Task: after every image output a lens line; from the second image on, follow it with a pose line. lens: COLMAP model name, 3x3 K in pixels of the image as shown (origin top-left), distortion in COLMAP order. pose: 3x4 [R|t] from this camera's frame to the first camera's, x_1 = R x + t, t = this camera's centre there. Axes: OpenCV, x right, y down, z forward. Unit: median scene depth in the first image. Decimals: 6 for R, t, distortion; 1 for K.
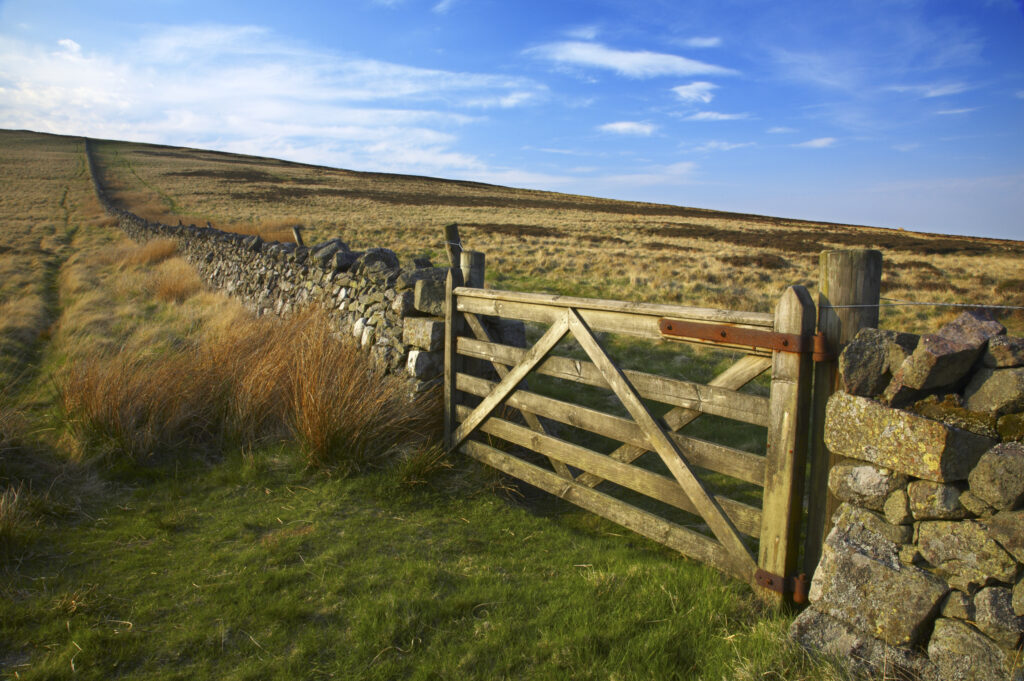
lens RADIAL K [[691.6, 0, 512.0], [0, 691.6, 340.5], [0, 0, 1]] dist [-0.125693, 0.068067]
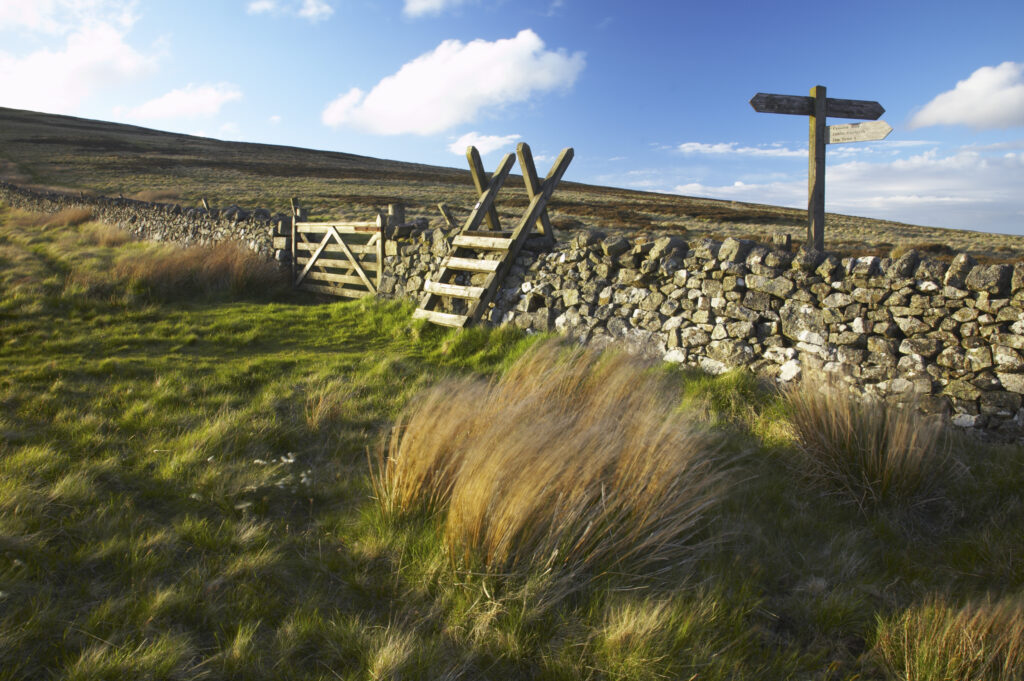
lens RADIAL K [[691.6, 0, 512.0], [0, 691.6, 340.5], [0, 0, 1]] dist [-0.125693, 0.068067]
pose [[0.983963, -0.025770, 0.176499, 0.194172], [0.018544, 0.998926, 0.042467, 0.204280], [-0.177404, -0.038513, 0.983384, -1.245009]]
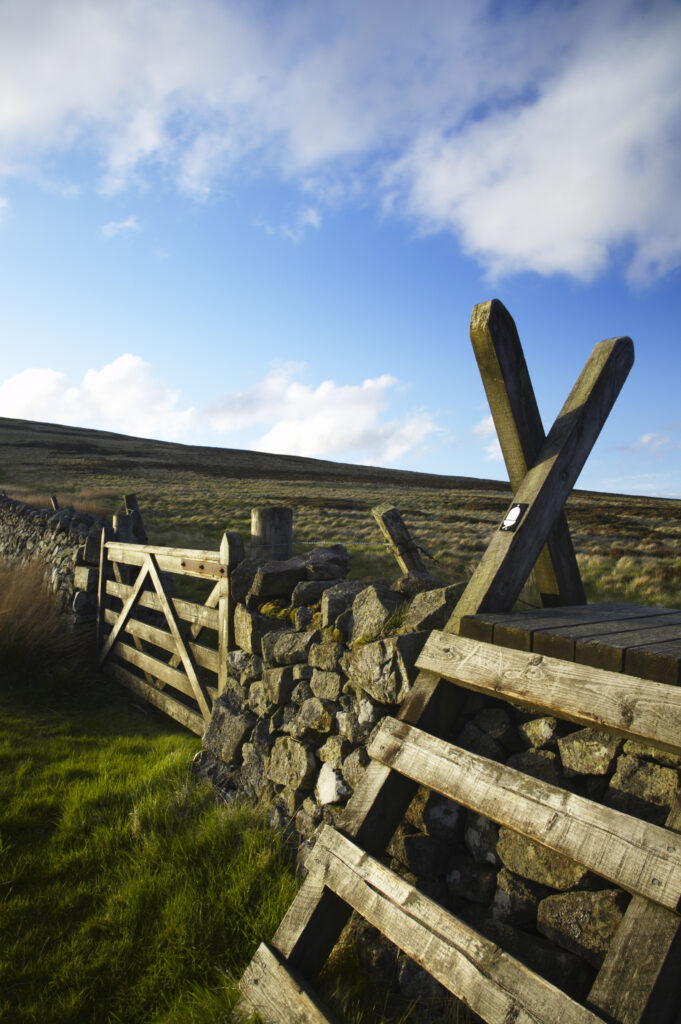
lens RADIAL K [[691.6, 0, 334.2], [0, 691.6, 518.9], [0, 0, 1]] dist [-0.125693, 0.068067]
pose [[0.999914, 0.007855, -0.010525, 0.286558], [-0.009221, 0.990560, -0.136766, 0.040484], [0.009351, 0.136852, 0.990547, -0.208162]]
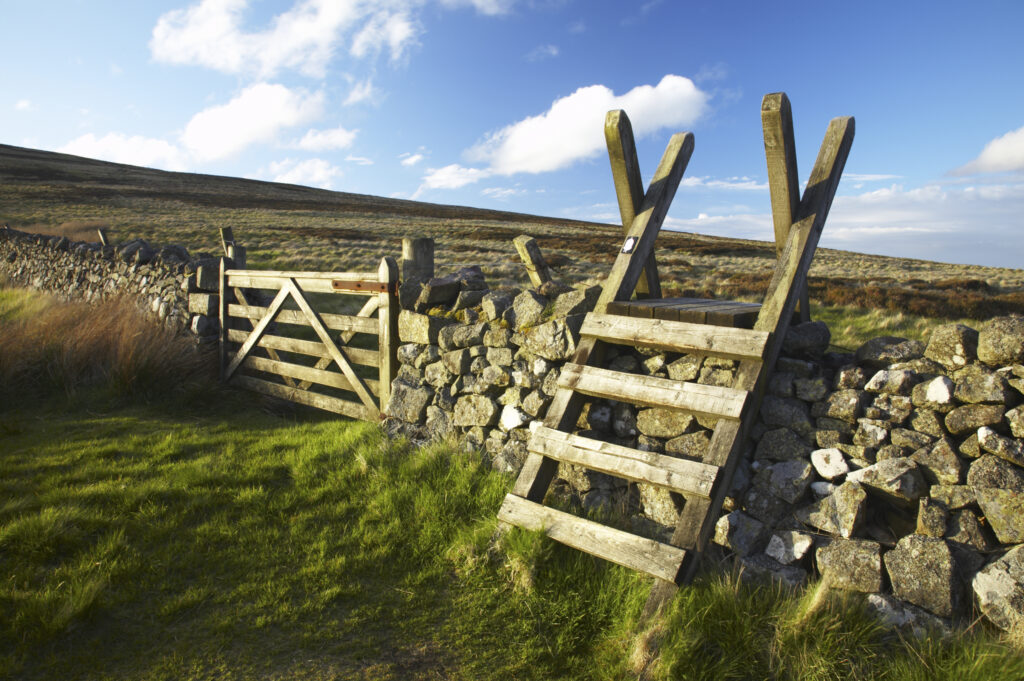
lens RADIAL K [[691.6, 0, 512.0], [0, 691.6, 340.5], [0, 0, 1]] dist [-0.125693, 0.068067]
pose [[0.969191, -0.027729, 0.244743, 0.121289], [0.029097, 0.999575, -0.001974, 0.072506], [-0.244584, 0.009035, 0.969586, -0.415599]]
